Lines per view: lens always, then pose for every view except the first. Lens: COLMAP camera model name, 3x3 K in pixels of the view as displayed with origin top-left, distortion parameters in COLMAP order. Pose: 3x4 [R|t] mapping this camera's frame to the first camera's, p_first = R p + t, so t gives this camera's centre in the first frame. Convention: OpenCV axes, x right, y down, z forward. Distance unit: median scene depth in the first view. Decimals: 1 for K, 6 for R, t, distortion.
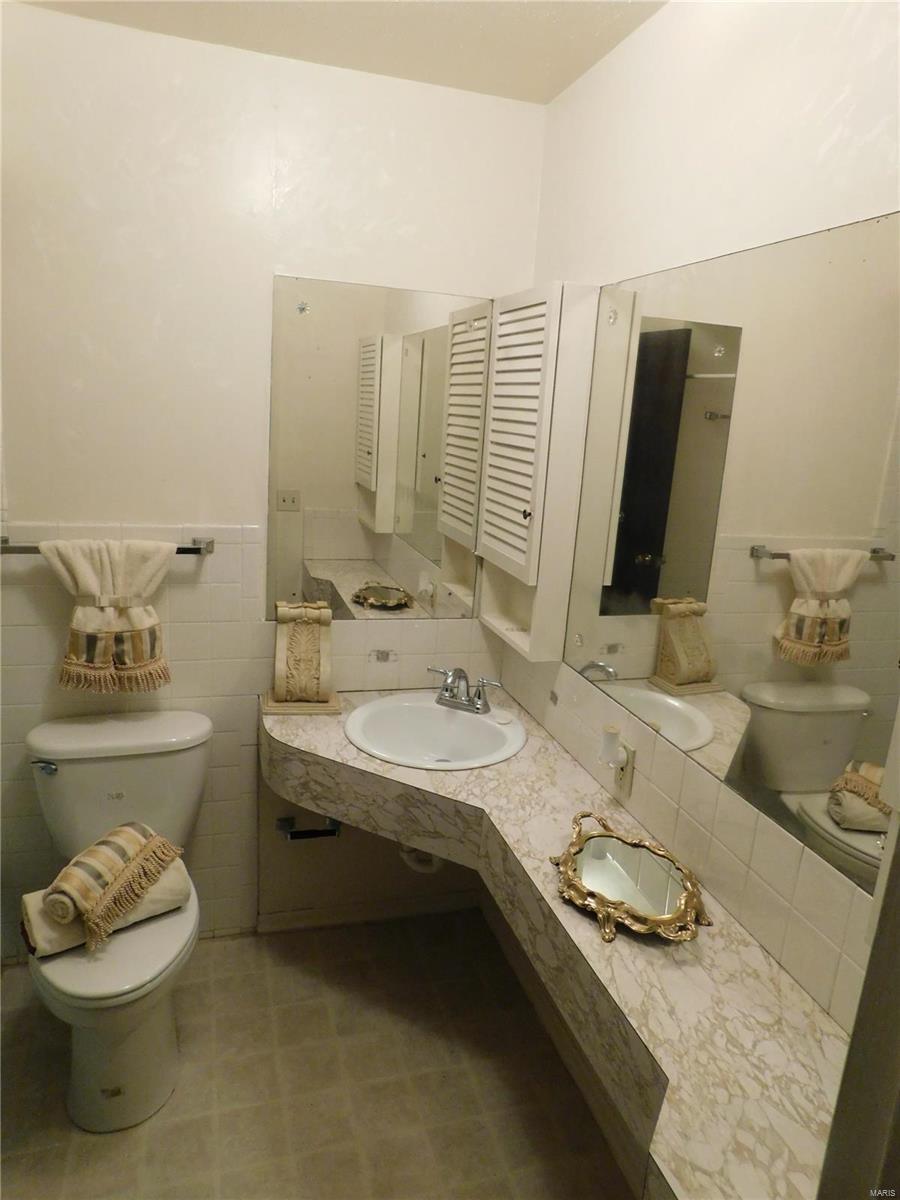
lens RADIAL K [[787.2, 0, 453.1], [0, 787.2, 593.0], [0, 0, 1]] dist [-0.075917, 0.052743]
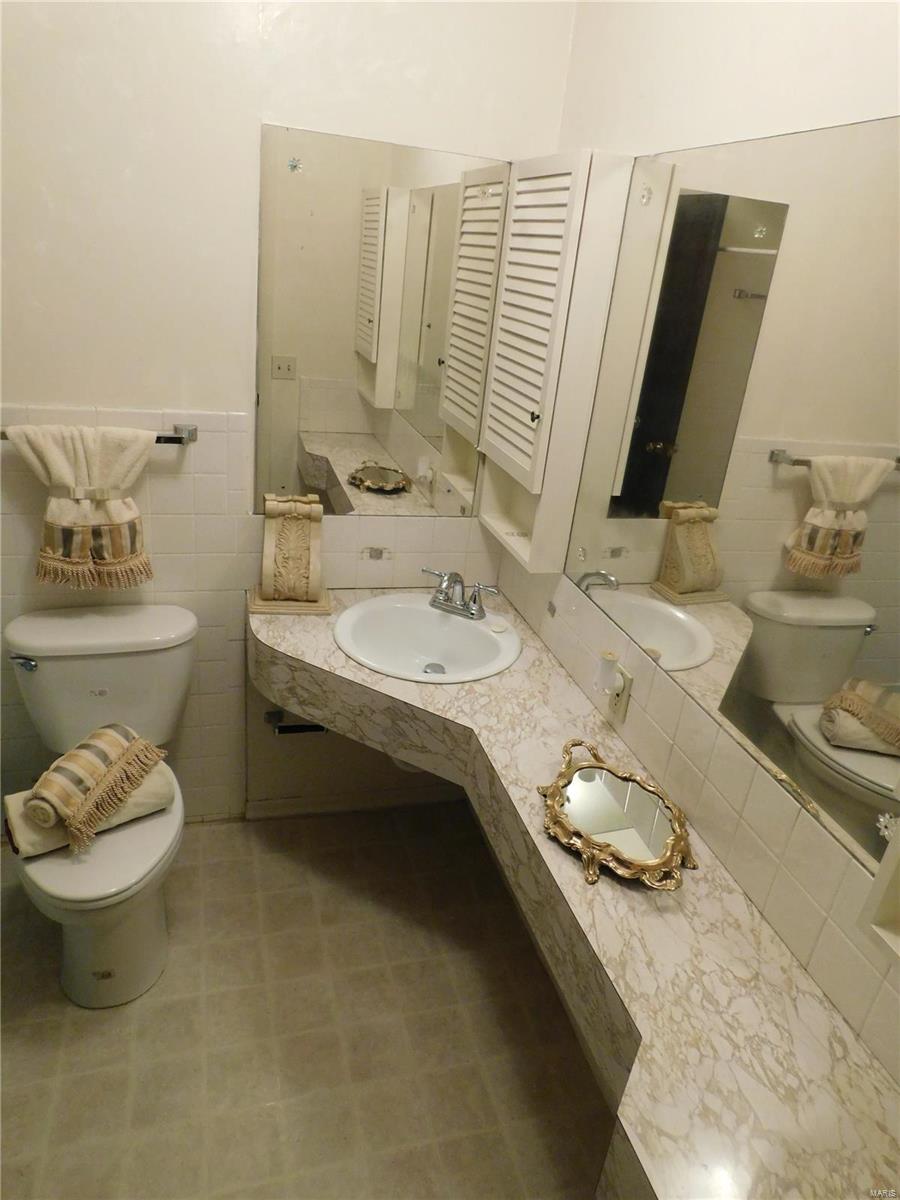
lens RADIAL K [[787.2, 0, 453.1], [0, 787.2, 593.0], [0, 0, 1]] dist [-0.075917, 0.052743]
pose [[0.999095, 0.042372, 0.003601, 0.003406], [-0.042341, 0.983321, 0.176884, -0.054783], [0.003954, -0.176877, 0.984225, 0.059137]]
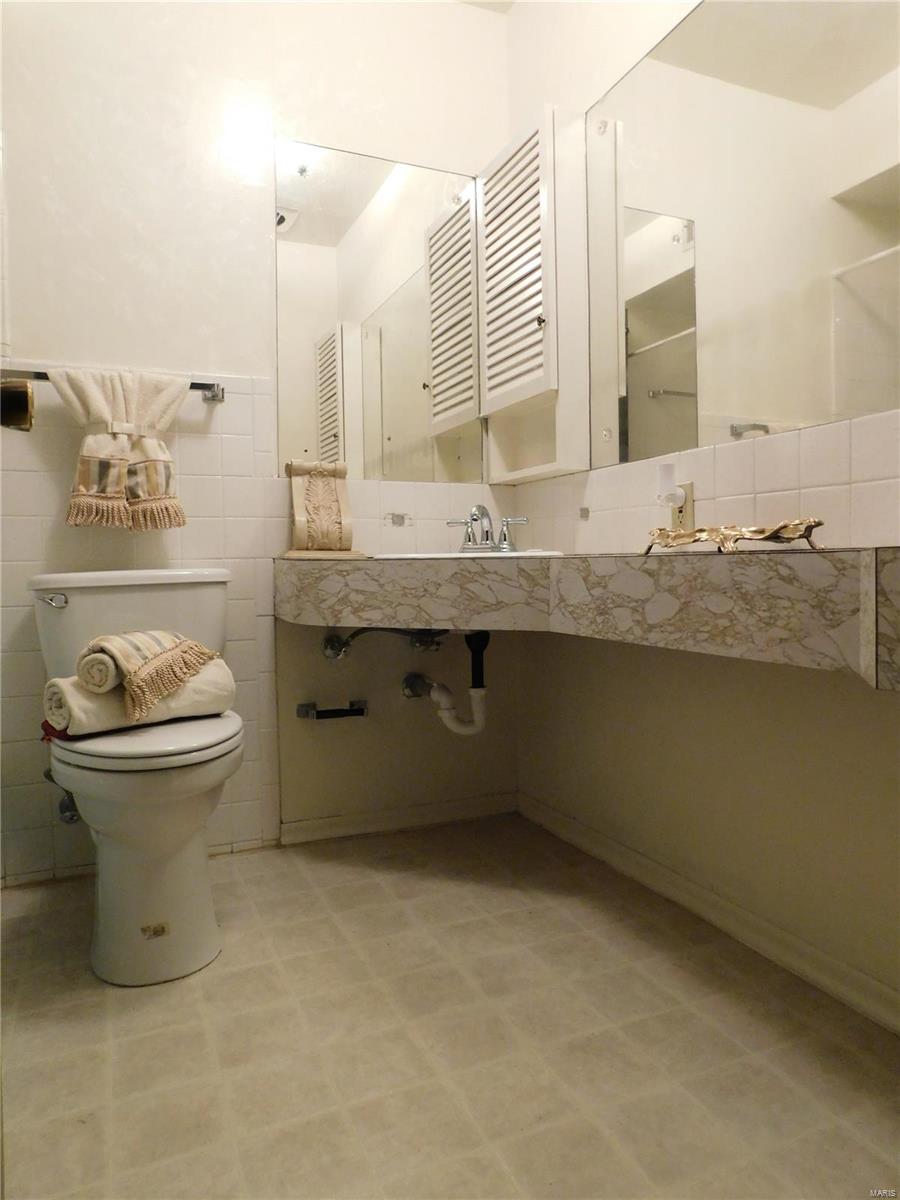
lens RADIAL K [[787.2, 0, 453.1], [0, 787.2, 593.0], [0, 0, 1]] dist [-0.075917, 0.052743]
pose [[0.990393, -0.085778, 0.108461, -0.161506], [0.104497, 0.977960, -0.180760, 0.419124], [-0.090566, 0.190357, 0.977529, 0.074166]]
